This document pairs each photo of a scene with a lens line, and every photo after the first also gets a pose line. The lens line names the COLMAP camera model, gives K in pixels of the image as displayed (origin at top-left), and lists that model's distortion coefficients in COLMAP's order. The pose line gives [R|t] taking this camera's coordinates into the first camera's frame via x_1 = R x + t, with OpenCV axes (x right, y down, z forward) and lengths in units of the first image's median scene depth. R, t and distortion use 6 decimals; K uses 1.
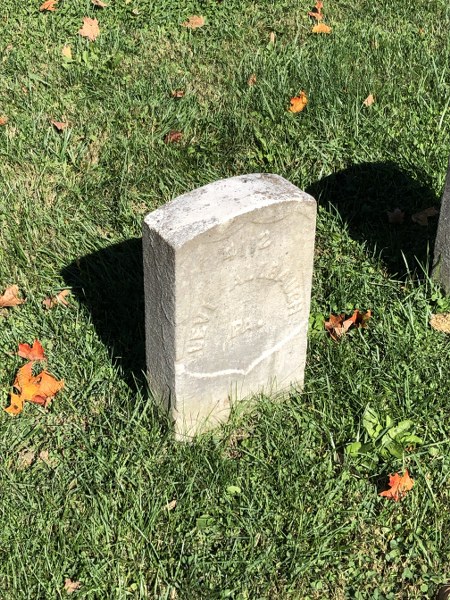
lens RADIAL K [[1039.7, 0, 225.1], [0, 1039.7, 300.6], [0, 0, 1]] dist [0.035001, 0.000000]
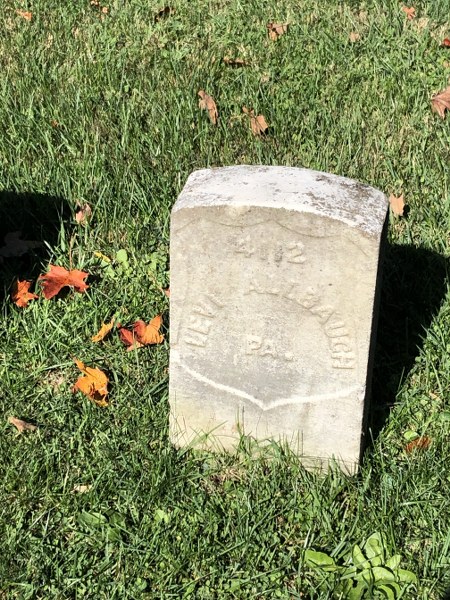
lens RADIAL K [[1339.6, 0, 225.0], [0, 1339.6, 299.6], [0, 0, 1]] dist [-0.026479, 0.000000]
pose [[0.673436, 0.404477, -0.618775, 0.647605], [-0.417419, 0.898886, 0.133285, -0.139523], [0.610119, 0.168530, 0.774179, 0.177723]]
